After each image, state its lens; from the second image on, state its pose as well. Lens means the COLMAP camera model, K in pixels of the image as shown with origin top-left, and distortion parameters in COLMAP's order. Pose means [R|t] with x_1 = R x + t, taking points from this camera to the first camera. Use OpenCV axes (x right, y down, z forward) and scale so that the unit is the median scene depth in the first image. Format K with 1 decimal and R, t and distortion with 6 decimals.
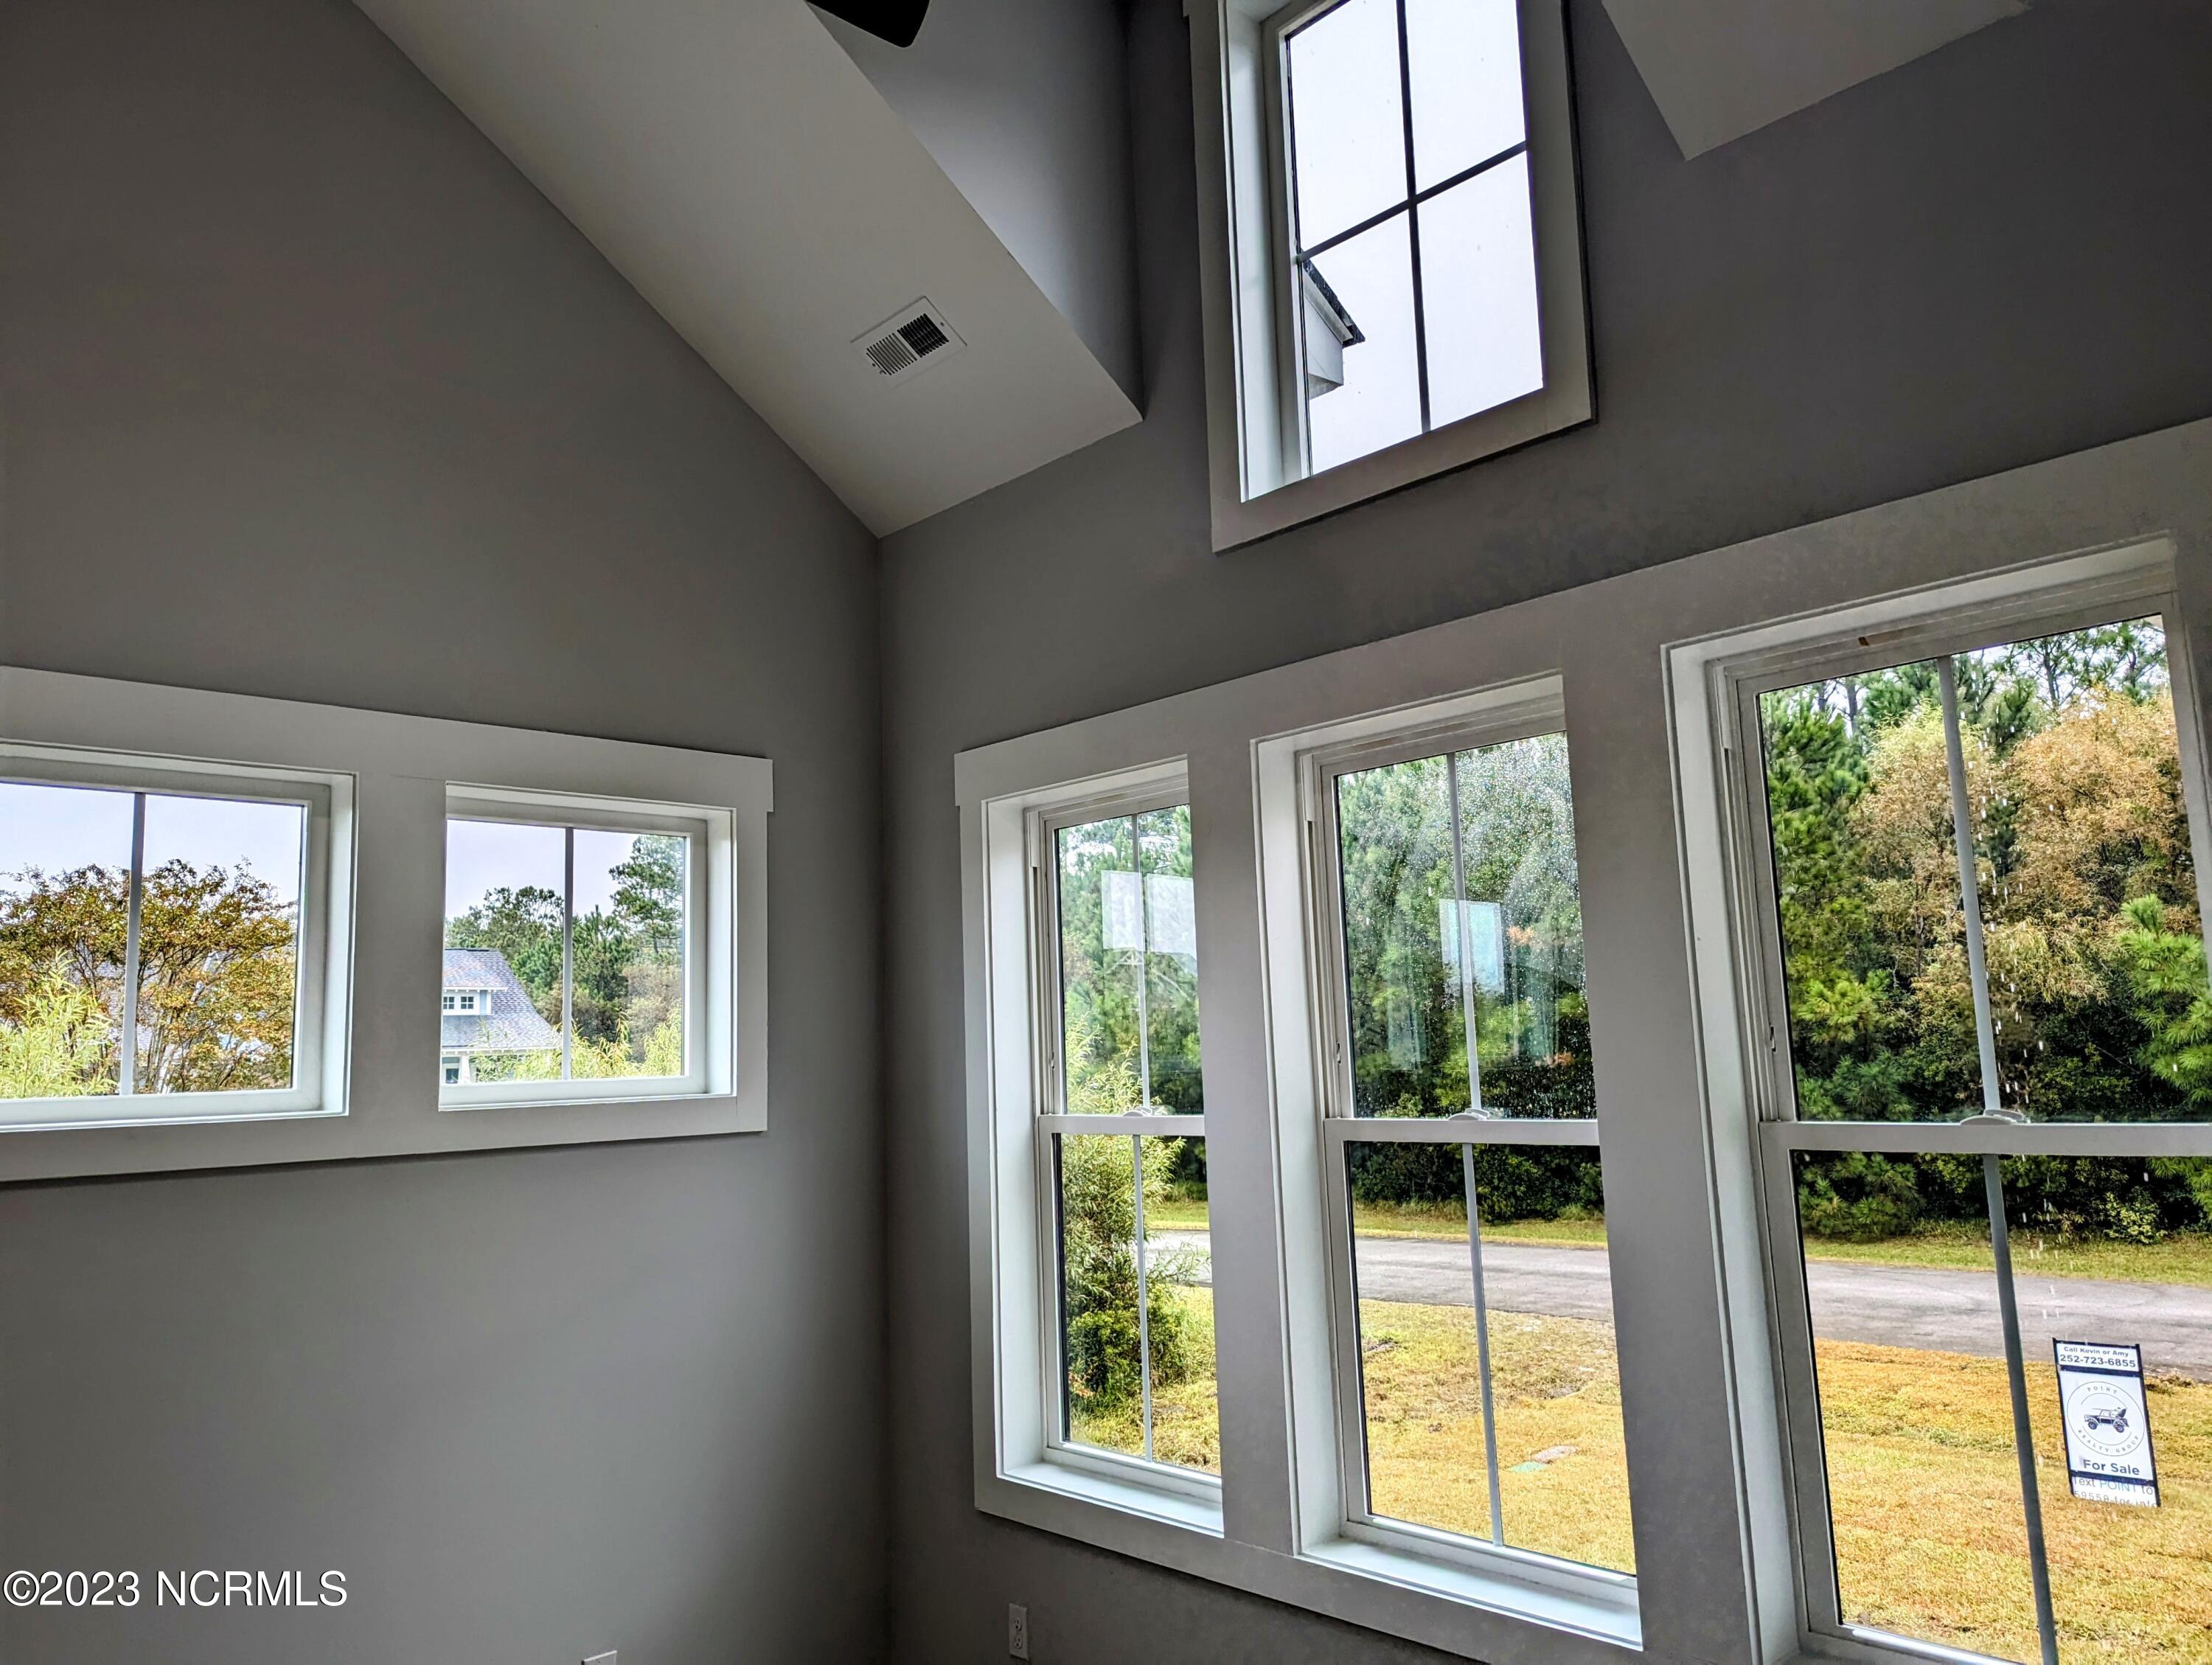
lens RADIAL K [[1563.4, 0, 1101.0], [0, 1563.4, 834.6], [0, 0, 1]] dist [0.051415, -0.048616]
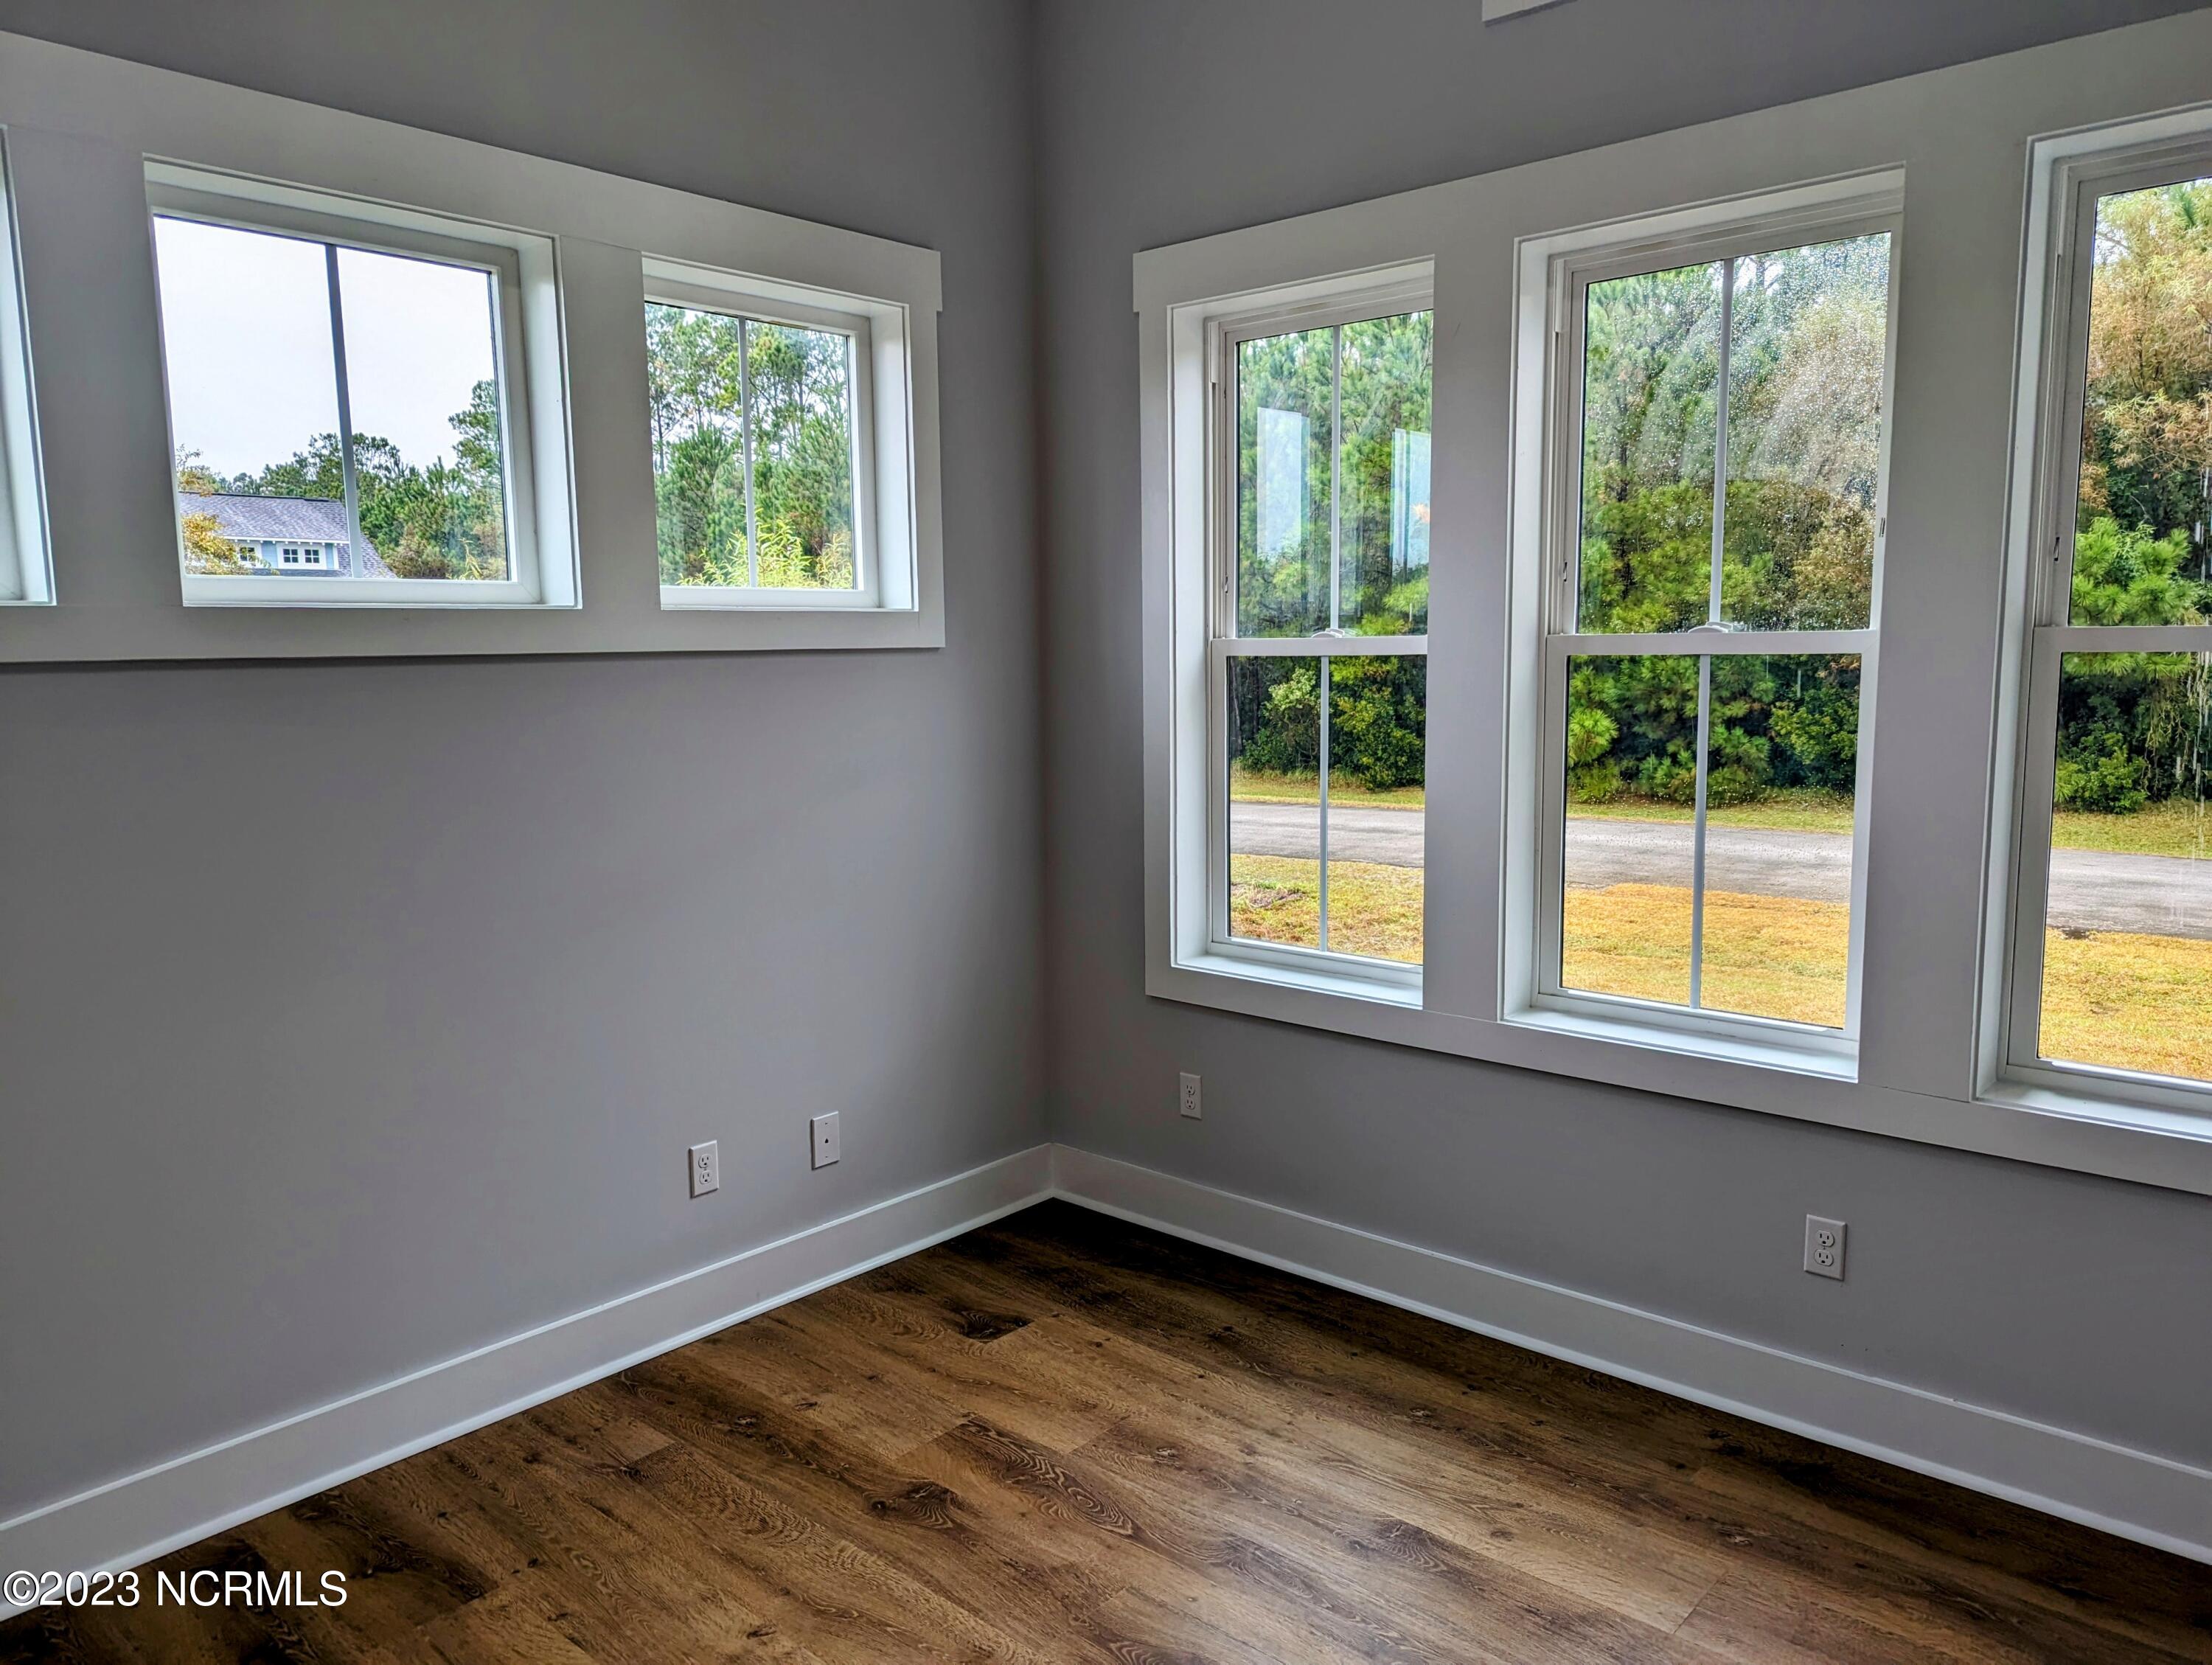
lens RADIAL K [[1563.4, 0, 1085.3], [0, 1563.4, 845.4], [0, 0, 1]] dist [0.051415, -0.048616]
pose [[0.995156, 0.006851, 0.098074, -0.209483], [-0.032876, 0.963331, 0.266295, 0.039433], [-0.092653, -0.268229, 0.958889, -0.002022]]
